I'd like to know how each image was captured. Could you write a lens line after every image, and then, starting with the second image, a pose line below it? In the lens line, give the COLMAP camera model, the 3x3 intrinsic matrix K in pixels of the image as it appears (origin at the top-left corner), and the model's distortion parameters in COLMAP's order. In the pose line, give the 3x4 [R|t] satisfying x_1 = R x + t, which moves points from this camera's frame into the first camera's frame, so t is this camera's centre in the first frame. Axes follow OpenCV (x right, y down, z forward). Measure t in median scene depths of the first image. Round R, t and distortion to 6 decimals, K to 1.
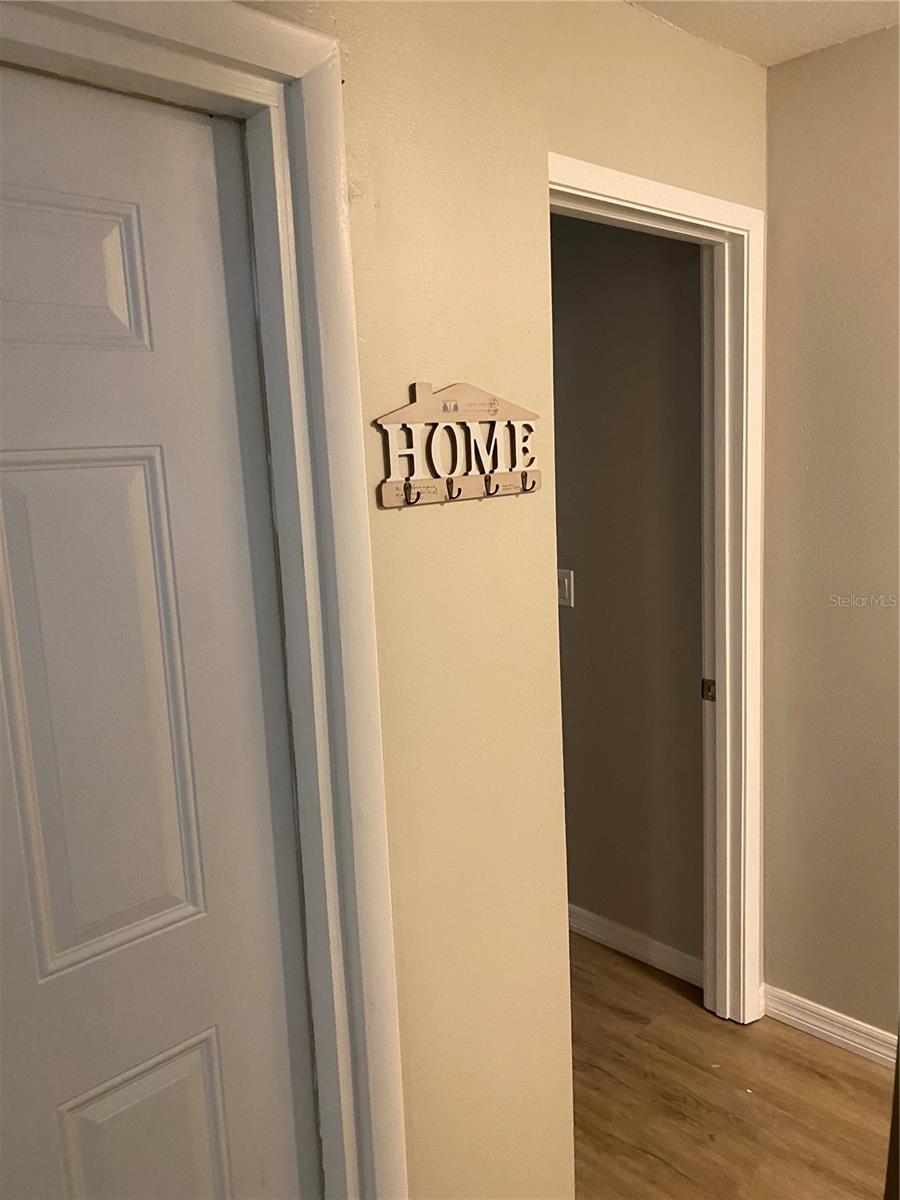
lens RADIAL K [[909.1, 0, 450.0], [0, 909.1, 600.0], [0, 0, 1]] dist [0.003913, 0.000390]
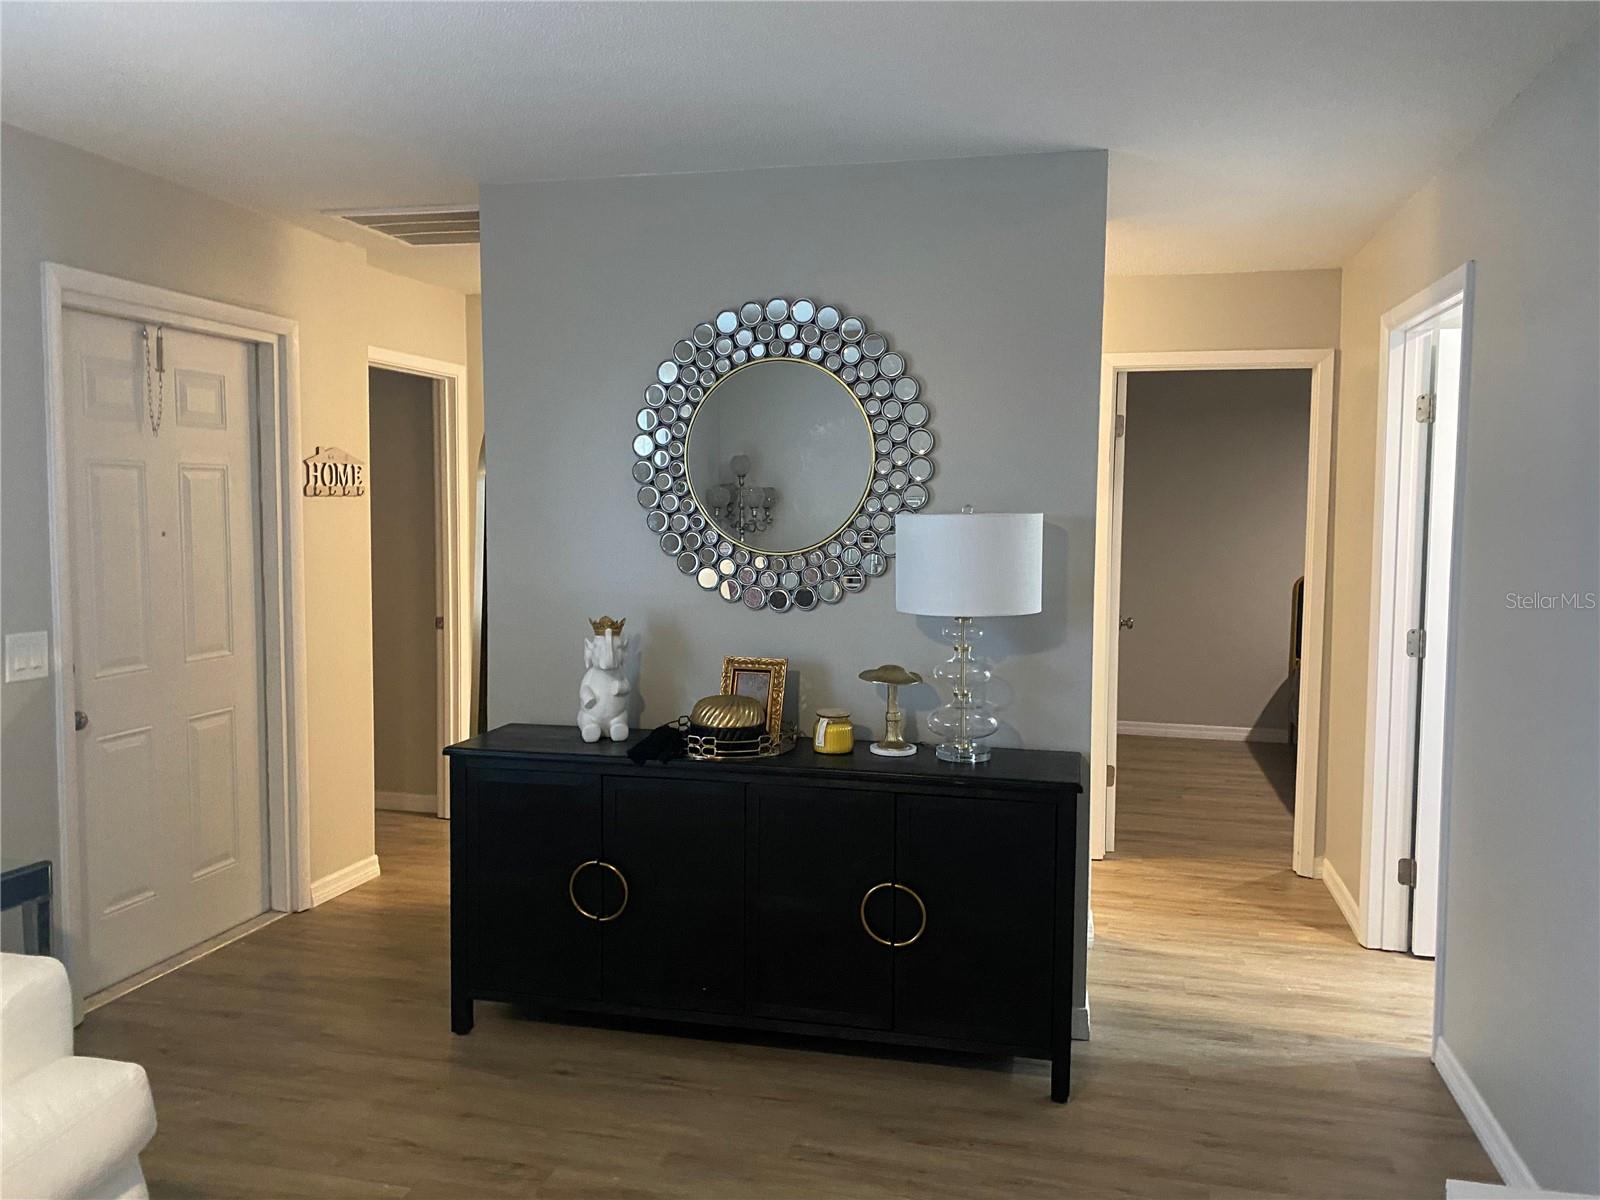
lens RADIAL K [[1212.1, 0, 800.0], [0, 1212.1, 600.0], [0, 0, 1]] dist [0.003913, 0.000390]
pose [[0.844639, 0.014830, 0.535130, -0.648373], [0.033693, 0.996162, -0.080787, 0.456048], [-0.534275, 0.086266, 0.840898, -2.283067]]
